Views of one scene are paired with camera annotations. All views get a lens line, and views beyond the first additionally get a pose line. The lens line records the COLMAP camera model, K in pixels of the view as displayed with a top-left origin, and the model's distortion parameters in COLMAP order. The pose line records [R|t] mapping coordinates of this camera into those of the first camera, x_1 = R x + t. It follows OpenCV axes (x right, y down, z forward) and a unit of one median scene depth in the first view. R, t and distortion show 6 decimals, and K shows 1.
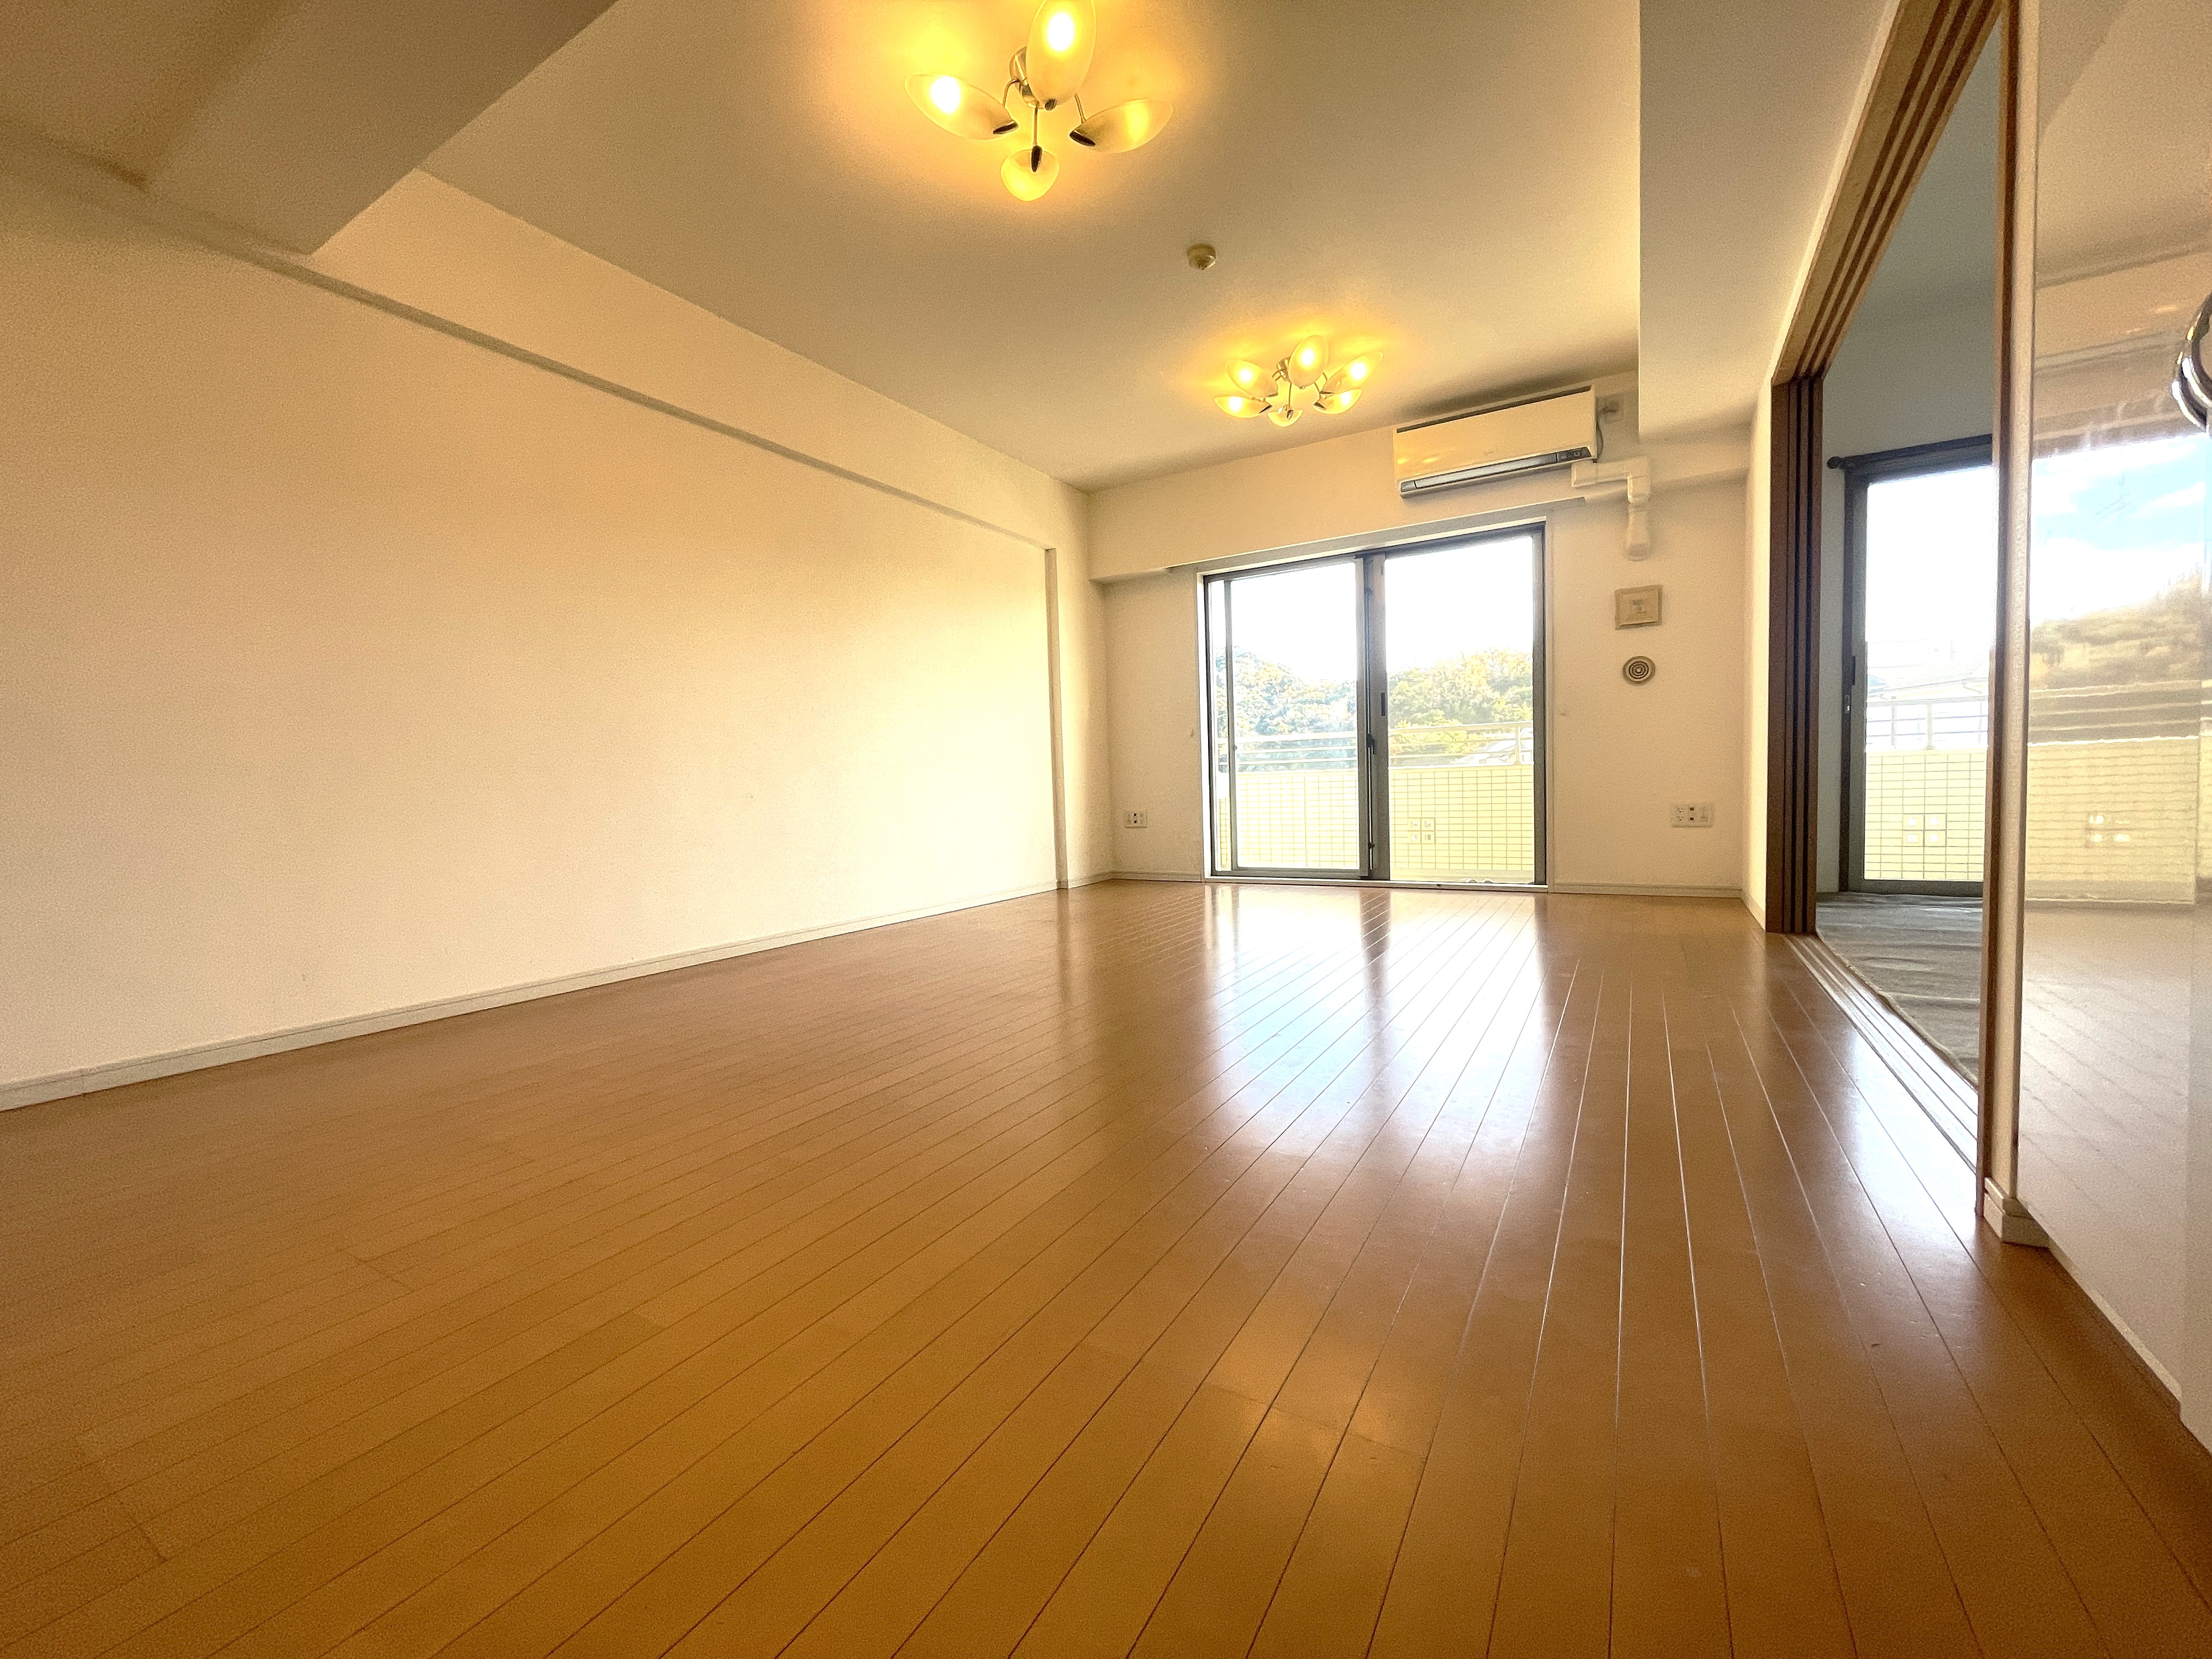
lens RADIAL K [[894.1, 0, 1105.0], [0, 894.1, 837.1], [0, 0, 1]] dist [-0.004114, 0.000026]
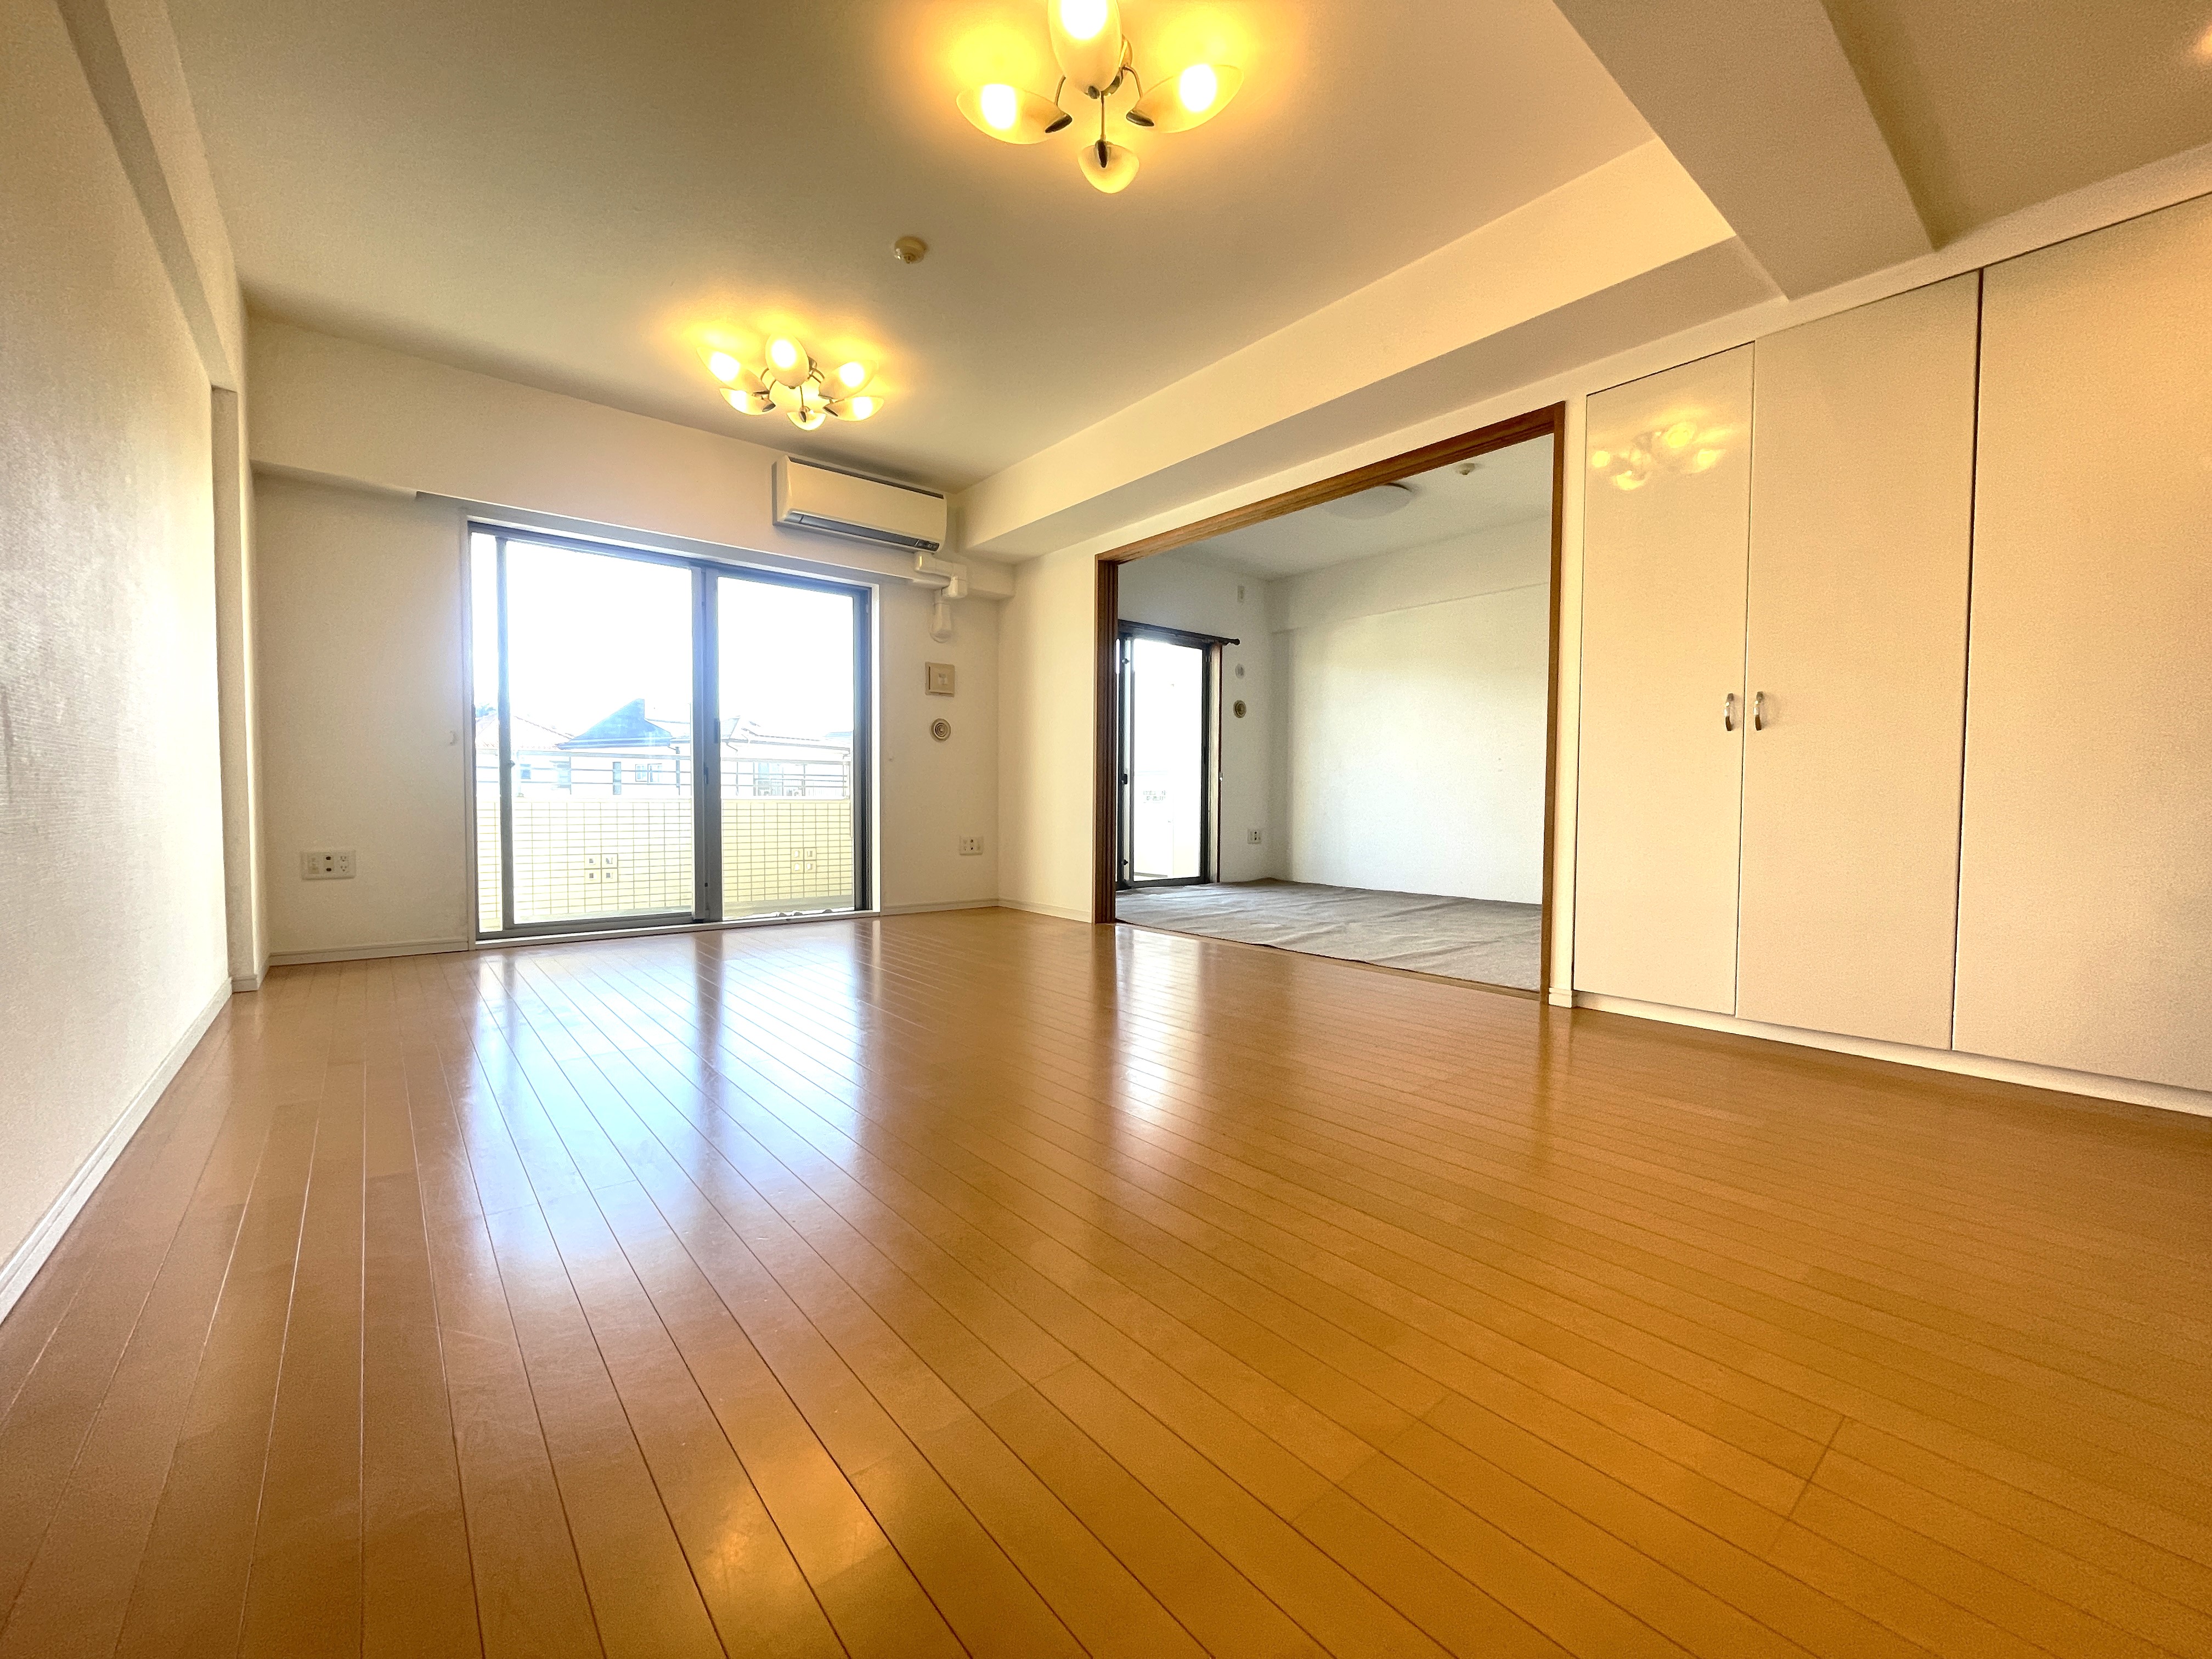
lens RADIAL K [[894.1, 0, 1109.7], [0, 894.1, 831.0], [0, 0, 1]] dist [-0.004114, 0.000026]
pose [[0.335146, 0.005103, 0.942153, -0.424679], [0.042063, 0.998907, -0.020373, -0.009145], [-0.941227, 0.046458, 0.334565, 0.314924]]
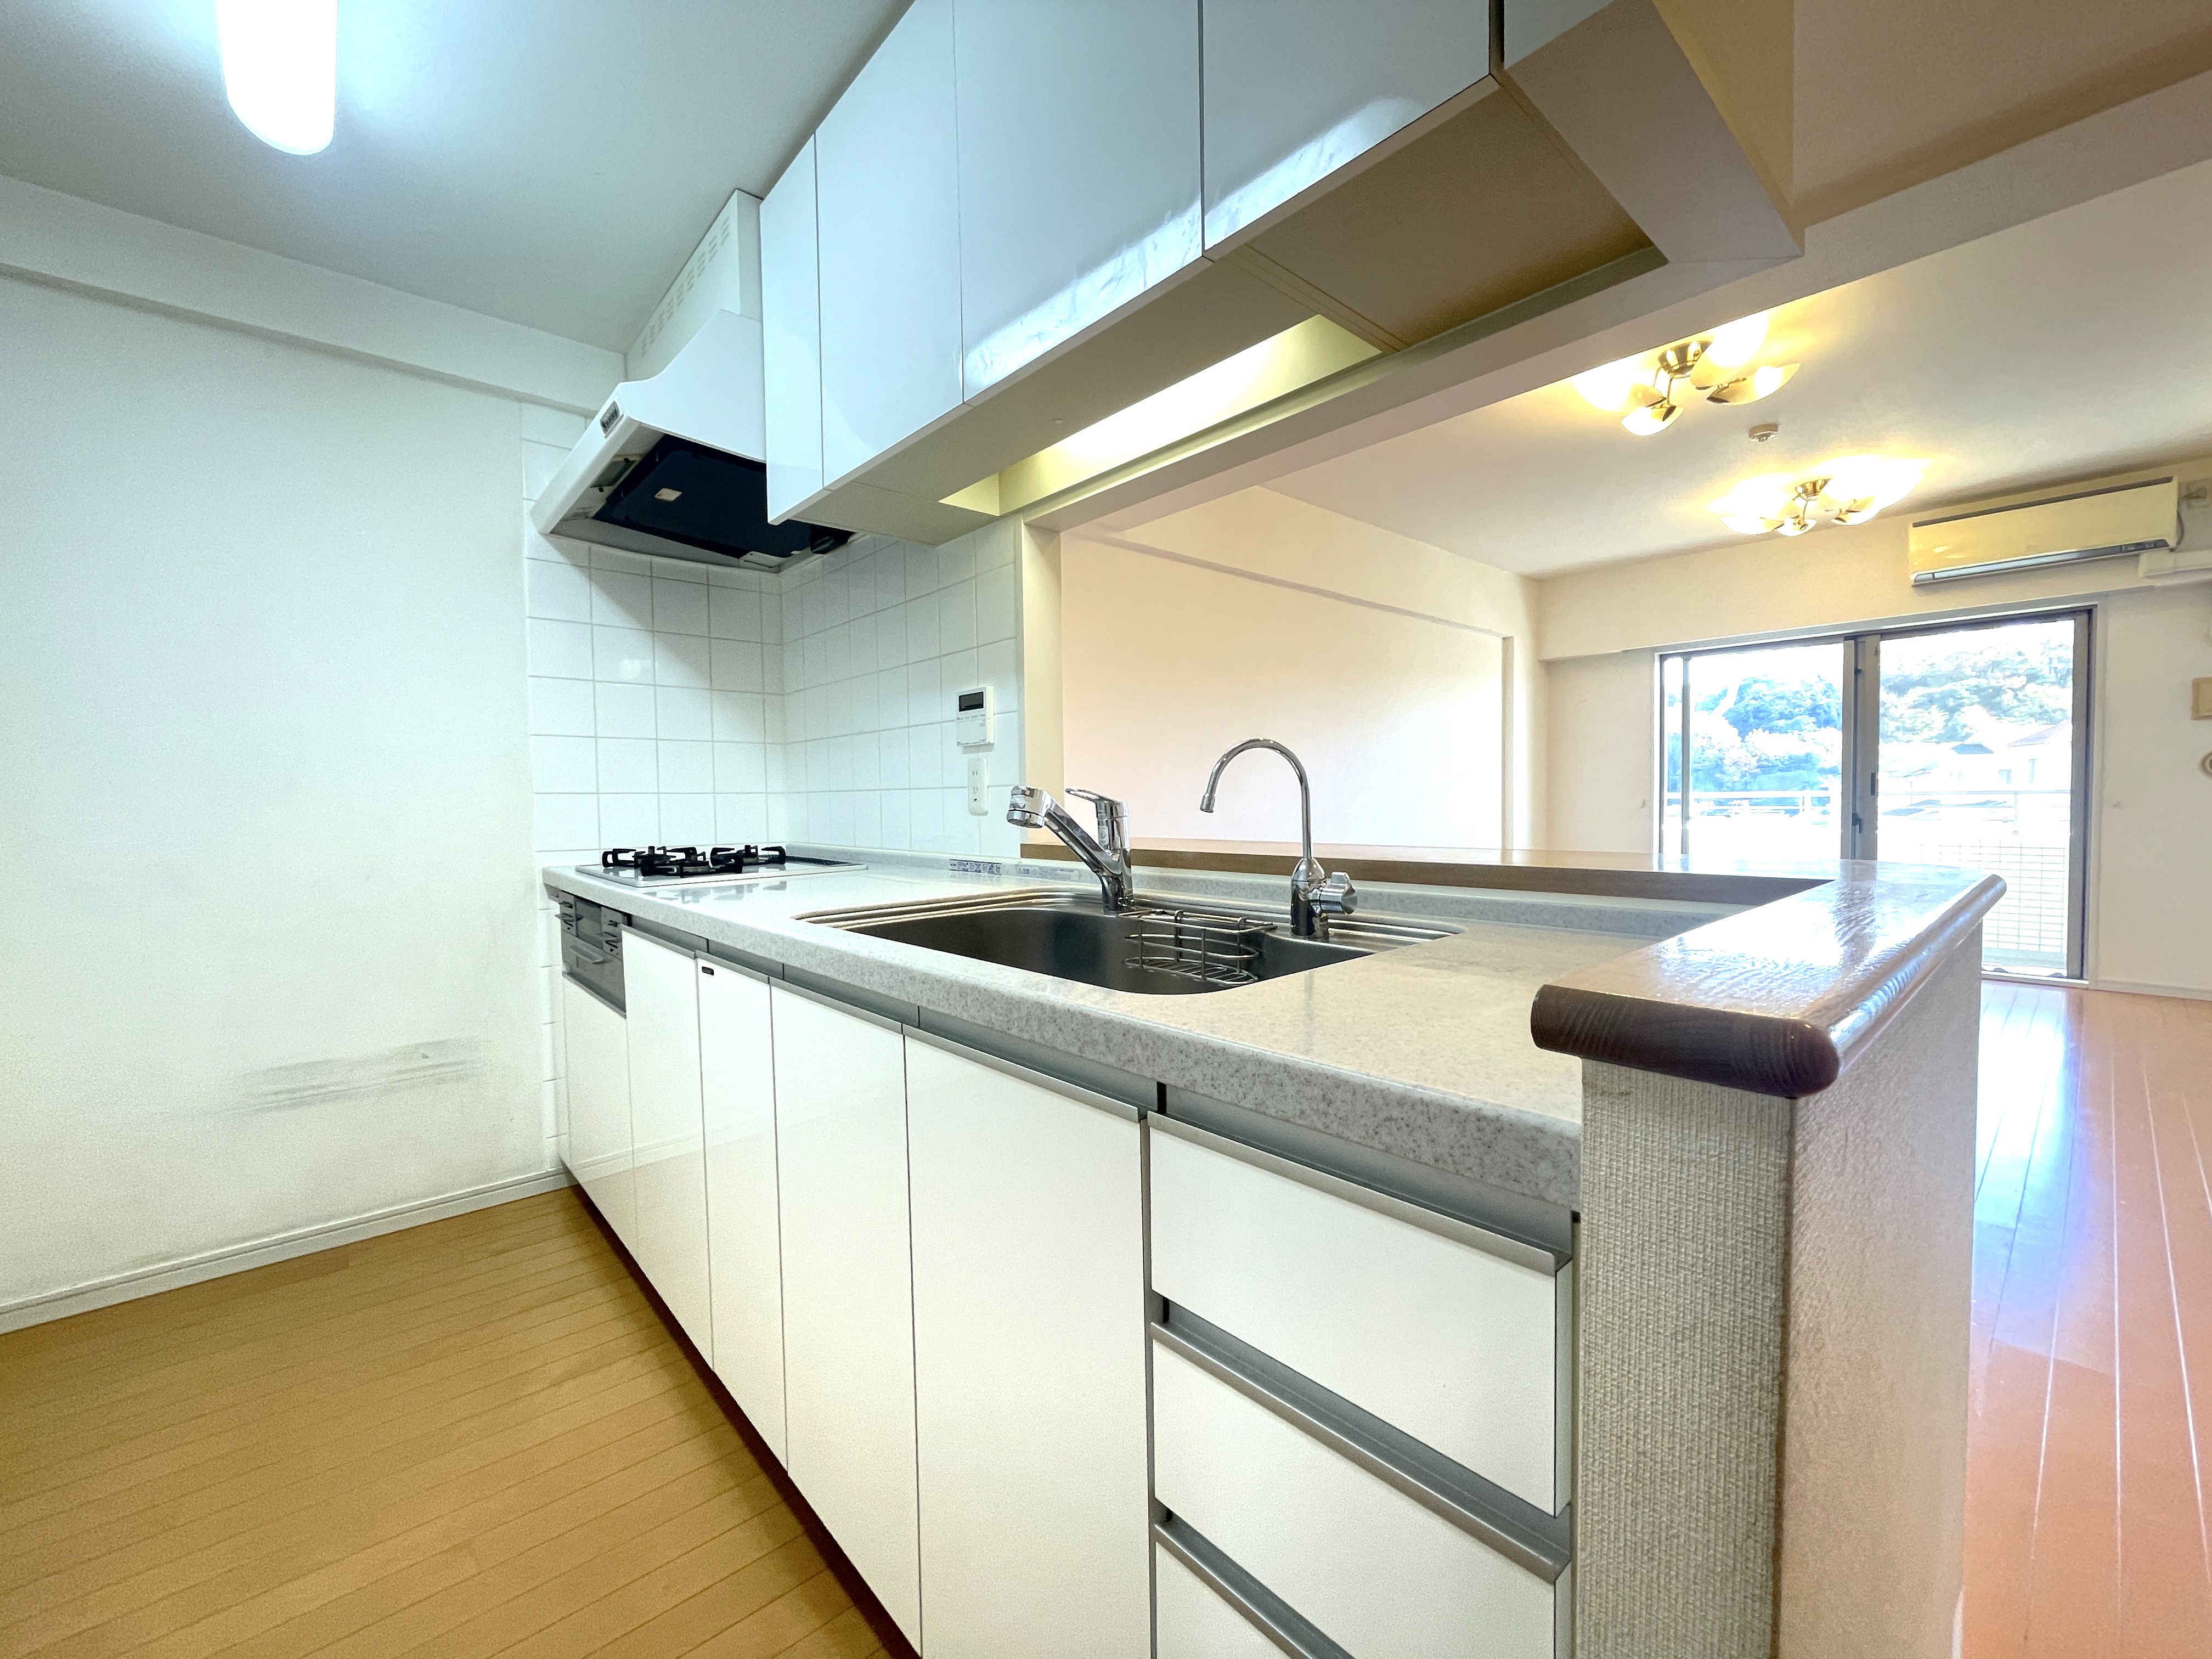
lens RADIAL K [[894.1, 0, 1098.2], [0, 894.1, 833.5], [0, 0, 1]] dist [-0.004114, 0.000026]
pose [[0.952675, 0.029843, -0.302523, -0.213959], [-0.033486, 0.999416, -0.006860, -0.057644], [0.302142, 0.016665, 0.953117, -0.216686]]
